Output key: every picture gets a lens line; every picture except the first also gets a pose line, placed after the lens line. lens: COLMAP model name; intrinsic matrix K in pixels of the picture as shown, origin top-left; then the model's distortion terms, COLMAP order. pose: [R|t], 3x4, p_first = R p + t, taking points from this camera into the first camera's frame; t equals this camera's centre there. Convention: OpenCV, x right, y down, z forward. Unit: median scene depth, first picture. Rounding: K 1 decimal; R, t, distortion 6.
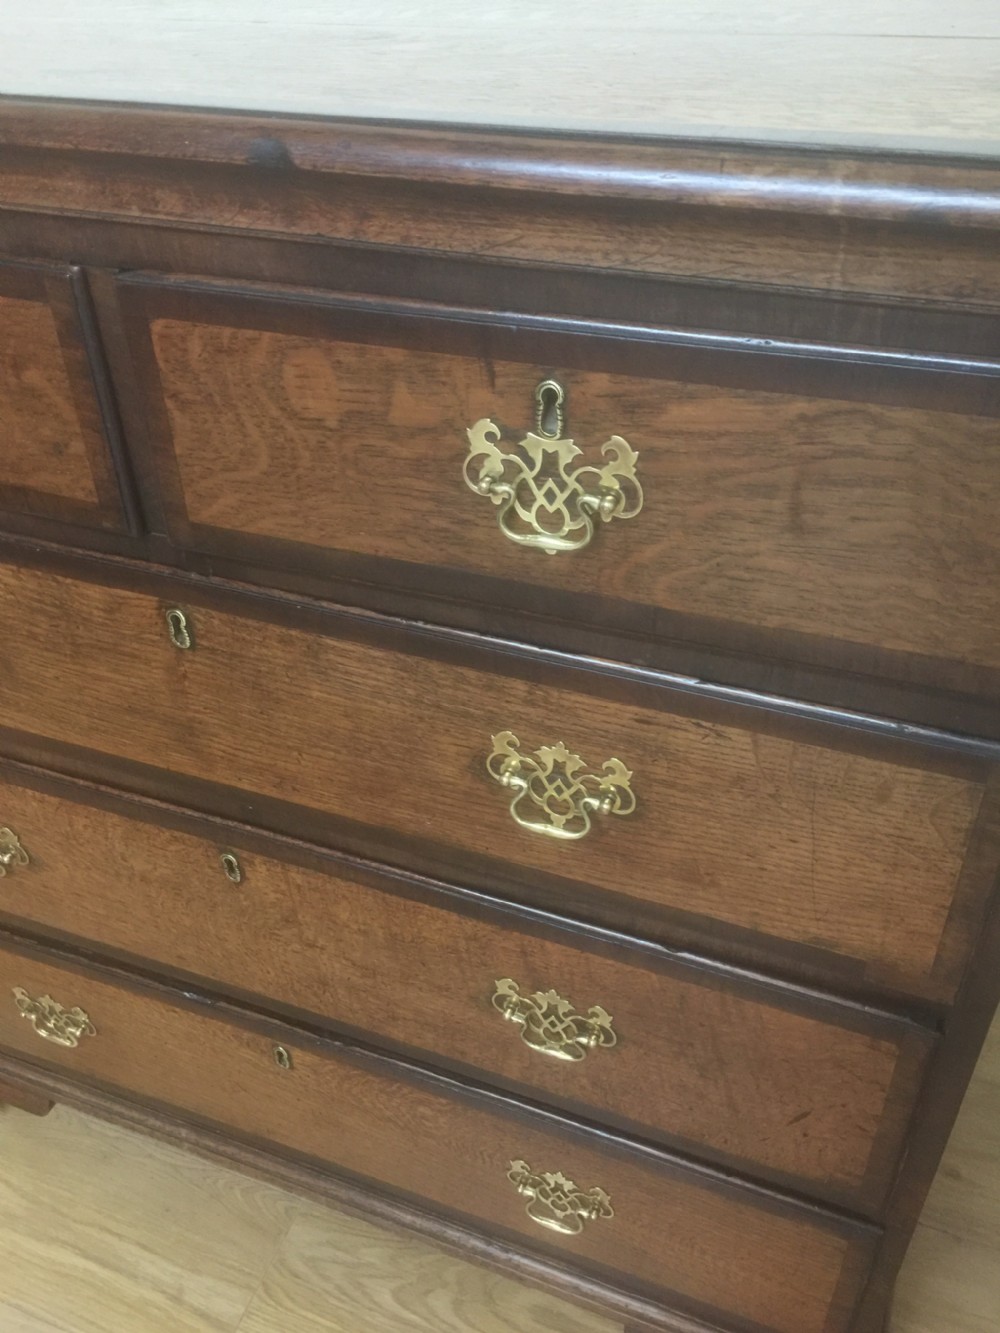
lens RADIAL K [[1140.6, 0, 508.2], [0, 1140.6, 665.4], [0, 0, 1]] dist [0.086244, -0.119074]
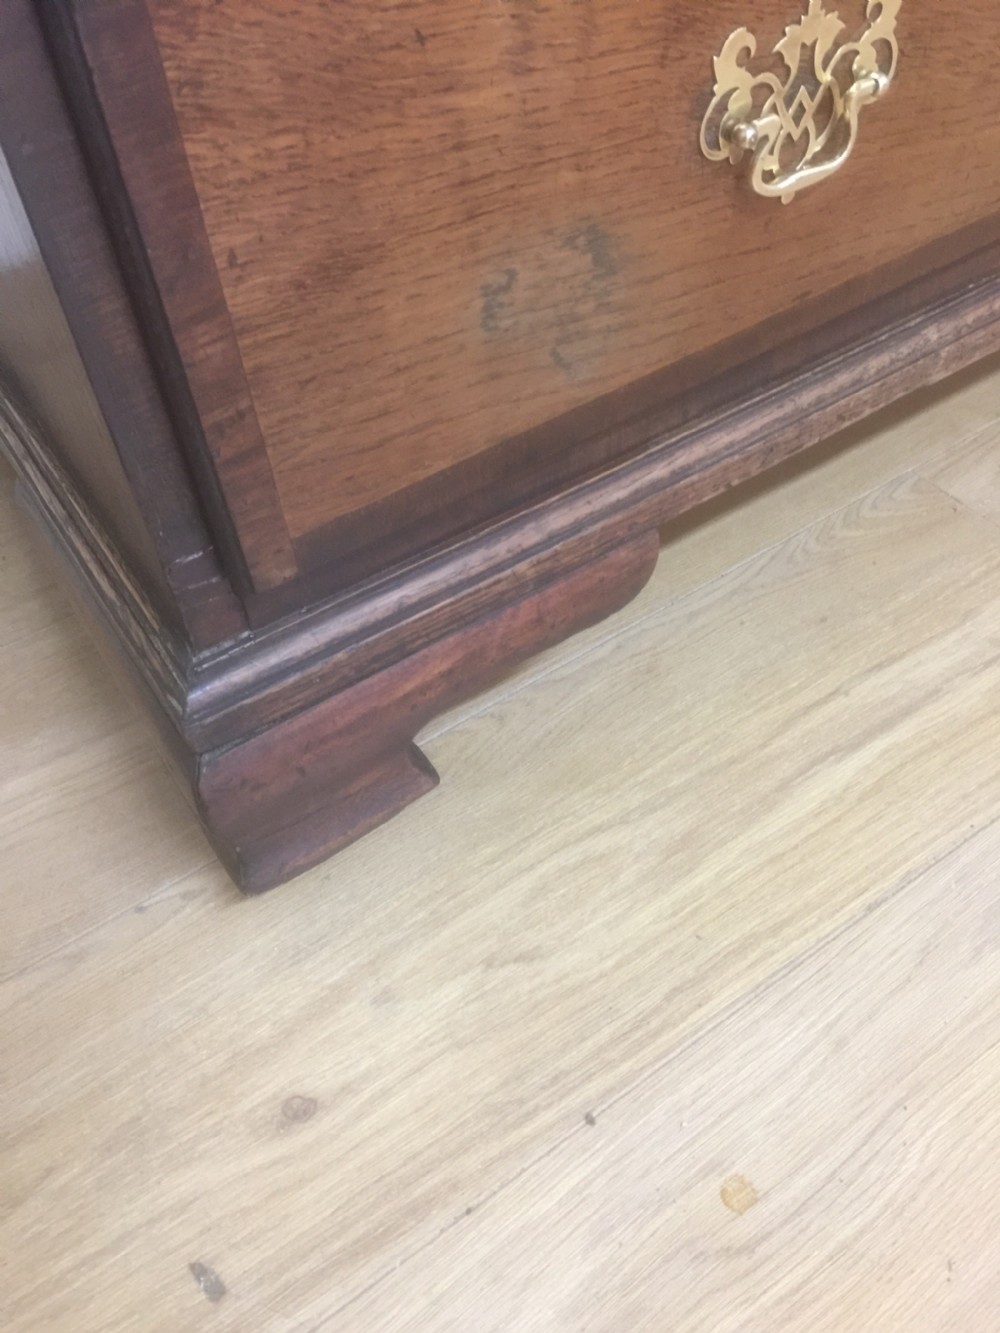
lens RADIAL K [[1140.6, 0, 517.3], [0, 1140.6, 658.4], [0, 0, 1]] dist [0.086244, -0.119074]
pose [[0.561265, -0.616576, 0.552101, -1.319428], [0.512619, 0.782704, 0.352981, 0.466443], [-0.649772, 0.084902, 0.755373, 1.404209]]
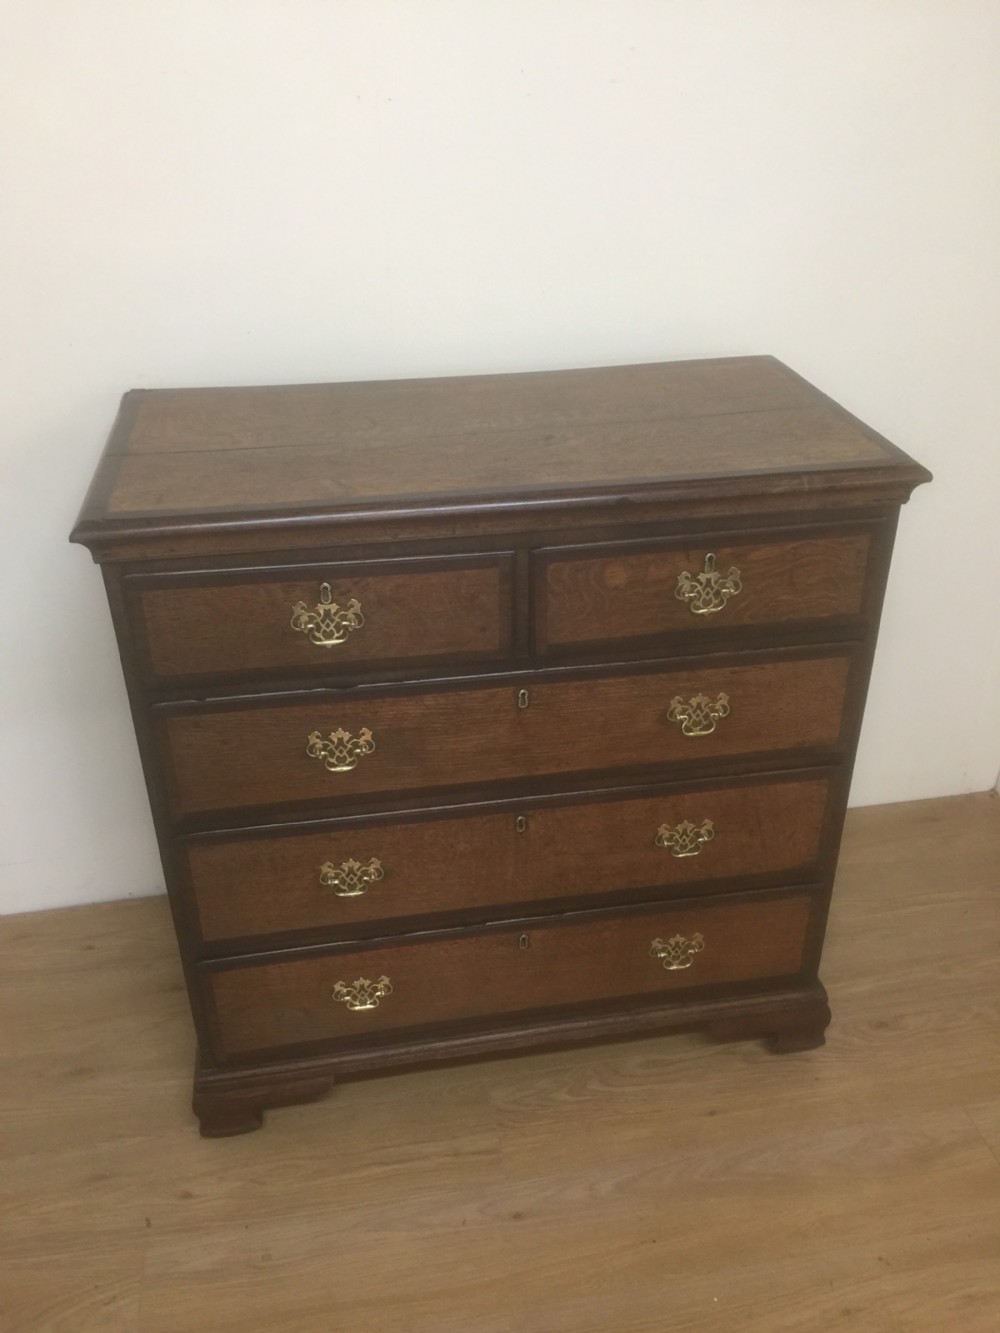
lens RADIAL K [[1140.6, 0, 505.5], [0, 1140.6, 657.3], [0, 0, 1]] dist [0.086244, -0.119074]
pose [[0.854120, -0.240510, 0.461123, -1.498077], [0.300051, 0.952085, -0.059189, 0.013619], [-0.424793, 0.188915, 0.885360, -1.072010]]
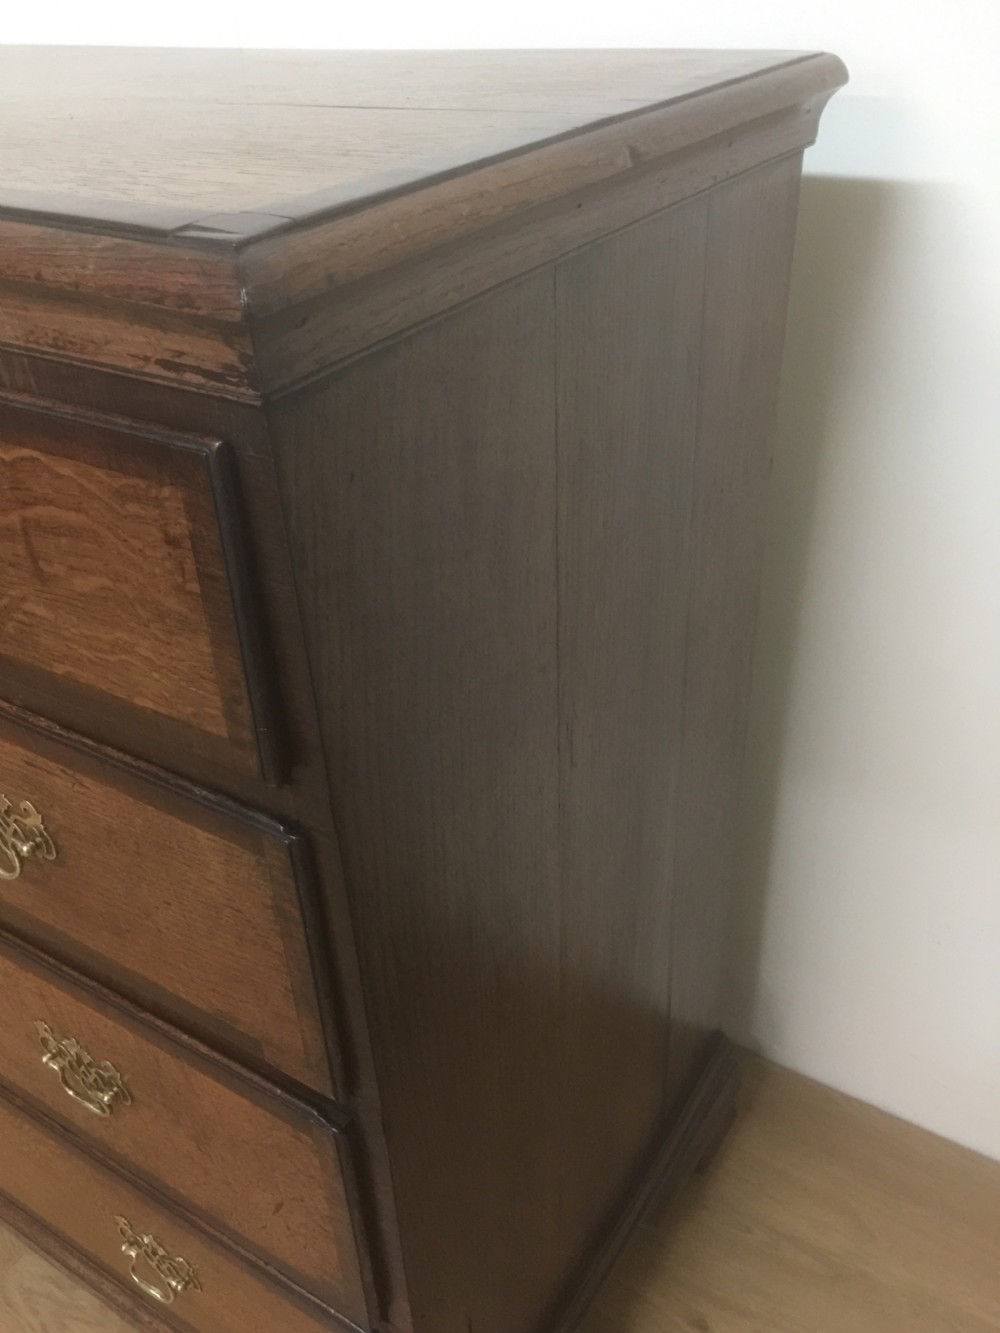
lens RADIAL K [[1140.6, 0, 508.1], [0, 1140.6, 659.0], [0, 0, 1]] dist [0.086244, -0.119074]
pose [[0.982394, 0.089483, -0.163999, 0.677127], [-0.100708, 0.993017, -0.061444, -0.021618], [0.157356, 0.076879, 0.984545, 0.070167]]
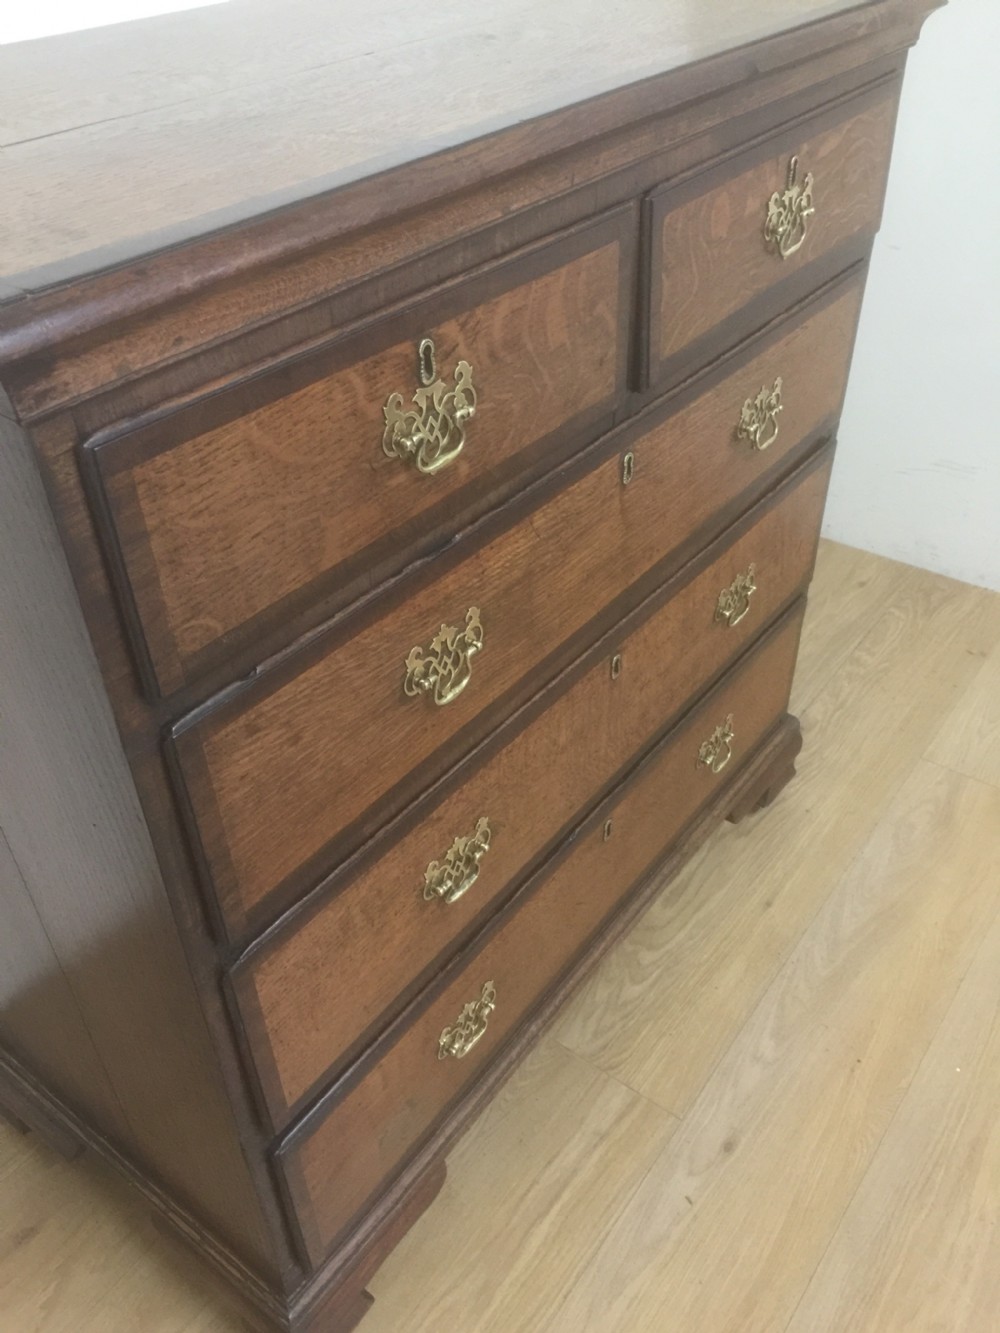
lens RADIAL K [[1140.6, 0, 505.5], [0, 1140.6, 663.8], [0, 0, 1]] dist [0.086244, -0.119074]
pose [[0.269262, -0.574302, 0.773095, -1.752537], [0.586844, 0.734338, 0.341118, -0.476543], [-0.763618, 0.361835, 0.534755, 0.530656]]
